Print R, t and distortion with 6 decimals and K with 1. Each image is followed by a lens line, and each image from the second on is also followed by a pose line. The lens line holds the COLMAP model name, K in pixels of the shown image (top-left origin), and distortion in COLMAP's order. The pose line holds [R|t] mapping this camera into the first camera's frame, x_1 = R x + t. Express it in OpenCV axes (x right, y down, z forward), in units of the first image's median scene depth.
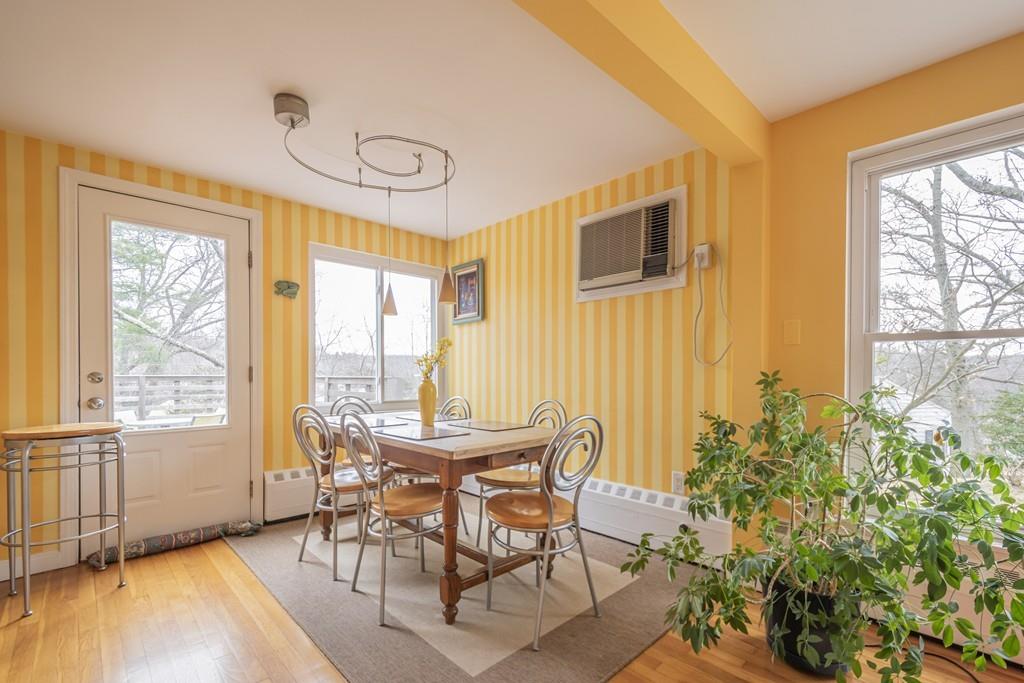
lens RADIAL K [[454.2, 0, 518.8], [0, 454.2, 383.4], [0, 0, 1]] dist [0.011299, -0.002310]
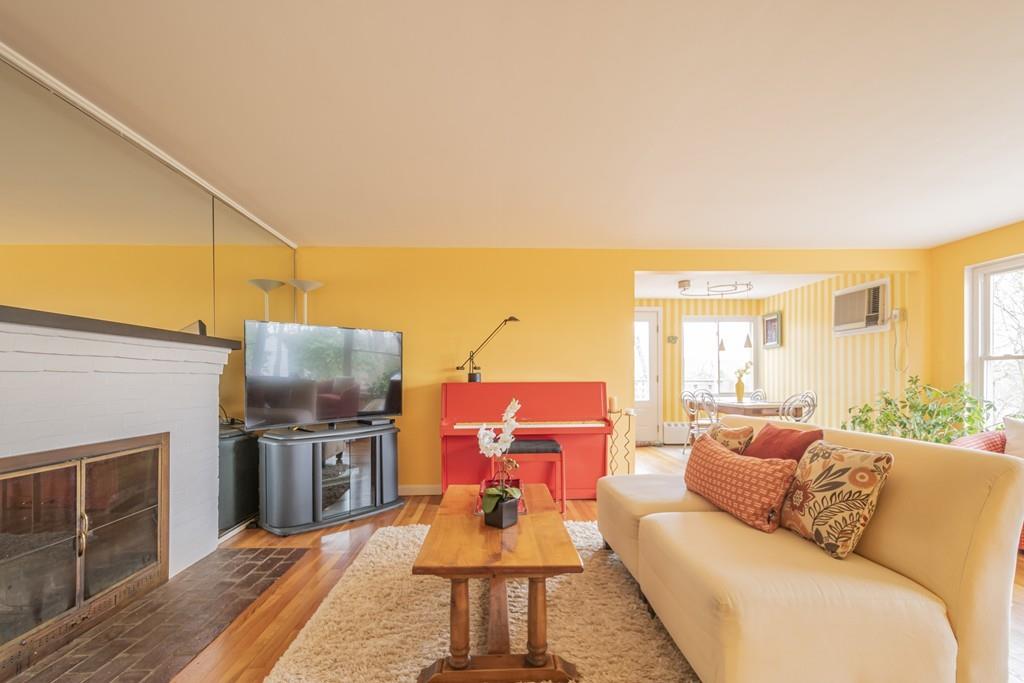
lens RADIAL K [[454.2, 0, 505.7], [0, 454.2, 379.7], [0, 0, 1]] dist [0.011299, -0.002310]
pose [[0.742764, -0.004722, -0.669537, 0.422517], [-0.007026, 0.999865, -0.014846, 0.026132], [0.669517, 0.015732, 0.742630, -1.364747]]
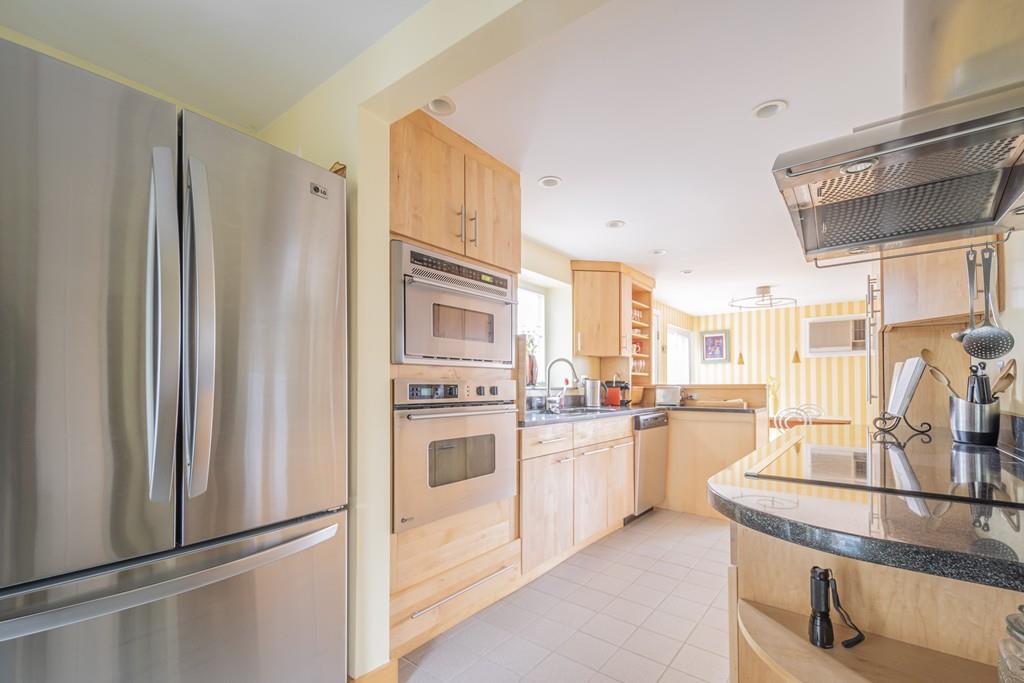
lens RADIAL K [[454.2, 0, 514.0], [0, 454.2, 382.1], [0, 0, 1]] dist [0.011299, -0.002310]
pose [[0.986267, -0.005812, 0.165058, -1.767003], [0.010166, 0.999622, -0.025548, -0.027901], [-0.164848, 0.026875, 0.985953, -0.977175]]
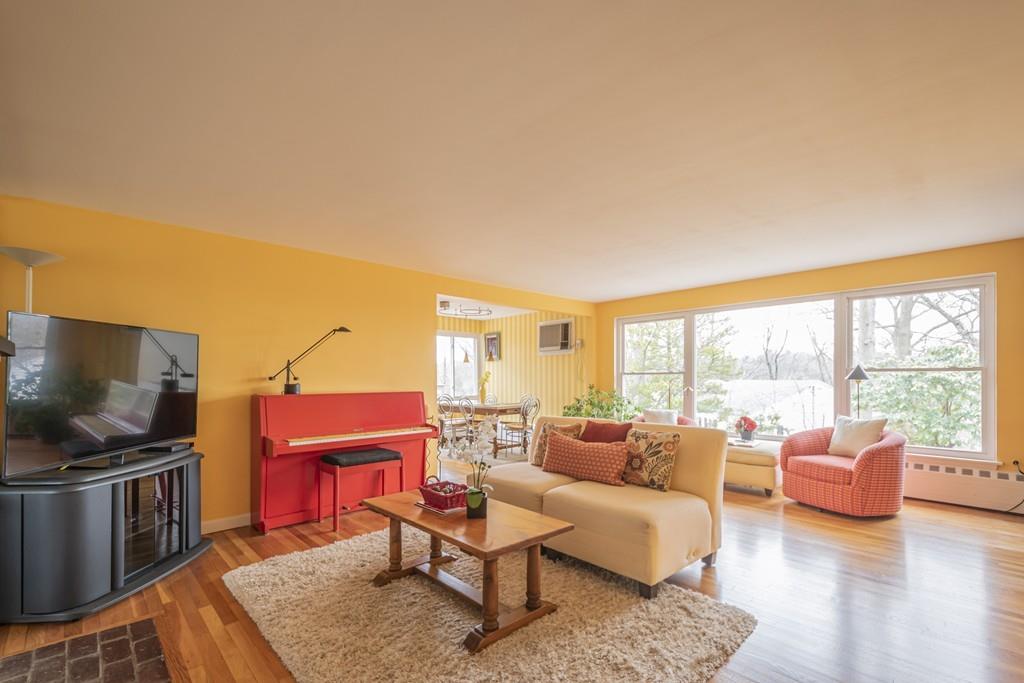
lens RADIAL K [[454.2, 0, 524.0], [0, 454.2, 385.1], [0, 0, 1]] dist [0.011299, -0.002310]
pose [[0.999982, -0.005876, -0.001199, 0.055233], [0.005867, 0.999956, -0.007346, 0.000373], [0.001242, 0.007339, 0.999972, -1.685648]]
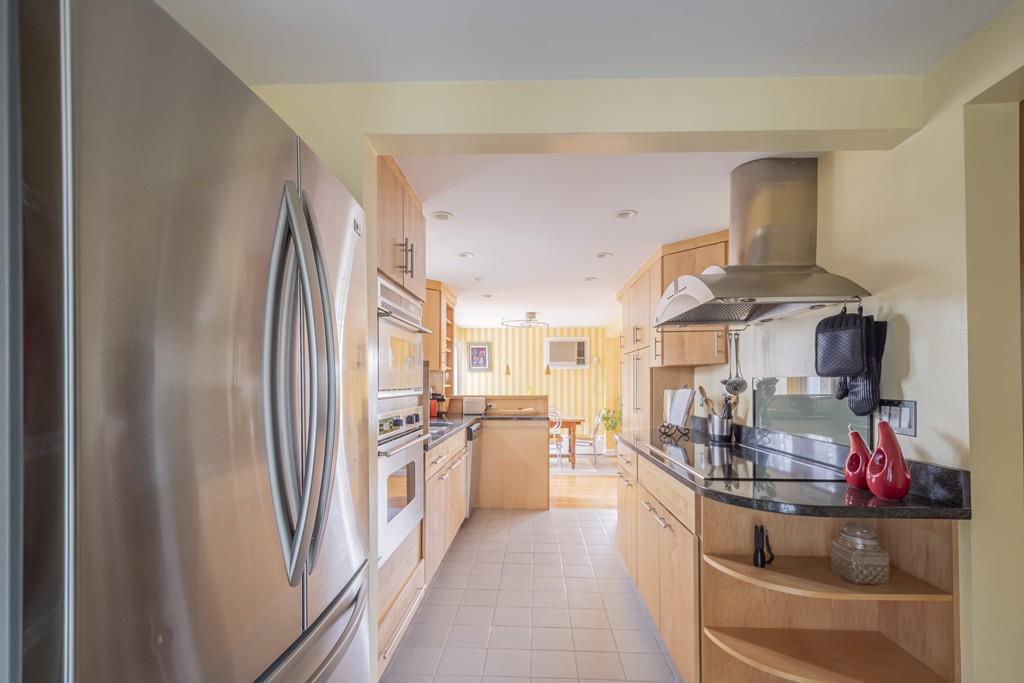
lens RADIAL K [[454.2, 0, 539.1], [0, 454.2, 385.1], [0, 0, 1]] dist [0.011299, -0.002310]
pose [[0.702384, -0.004709, 0.711782, -2.021982], [0.016498, 0.999817, -0.009665, -0.069120], [-0.711607, 0.018532, 0.702334, -0.930402]]
